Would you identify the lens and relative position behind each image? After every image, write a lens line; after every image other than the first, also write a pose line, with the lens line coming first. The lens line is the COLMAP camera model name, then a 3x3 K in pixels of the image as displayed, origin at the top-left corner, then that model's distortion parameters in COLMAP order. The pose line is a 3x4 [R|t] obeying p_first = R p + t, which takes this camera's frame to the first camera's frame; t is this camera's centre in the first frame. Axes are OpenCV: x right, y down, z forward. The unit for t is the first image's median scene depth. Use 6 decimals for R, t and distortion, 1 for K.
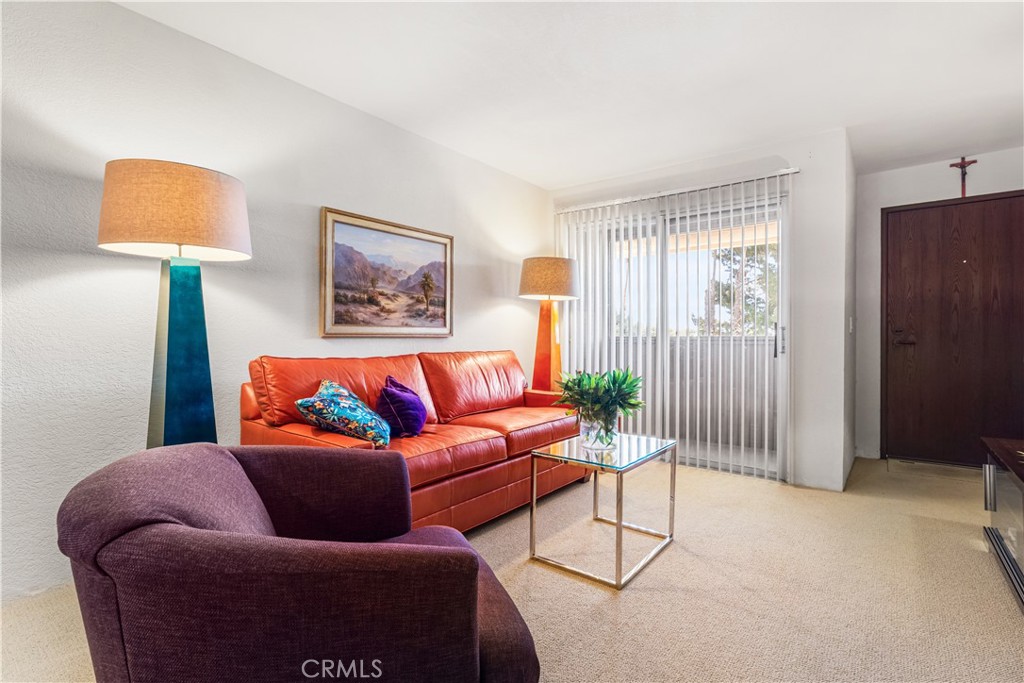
lens RADIAL K [[490.2, 0, 503.9], [0, 490.2, 342.3], [0, 0, 1]] dist [-0.002487, 0.001152]
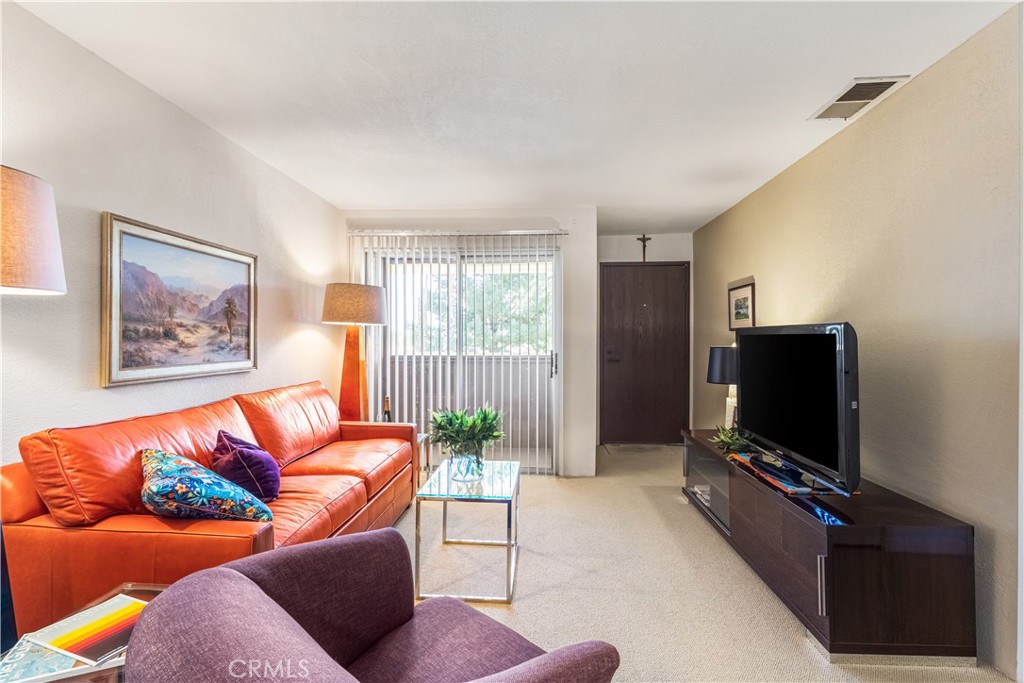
lens RADIAL K [[479.5, 0, 512.0], [0, 479.5, 341.5], [0, 0, 1]] dist [-0.000864, 0.000721]
pose [[0.822504, -0.005633, 0.568731, -0.251261], [0.007341, 0.999973, -0.000713, -0.068119], [-0.568712, 0.004762, 0.822523, 0.045607]]
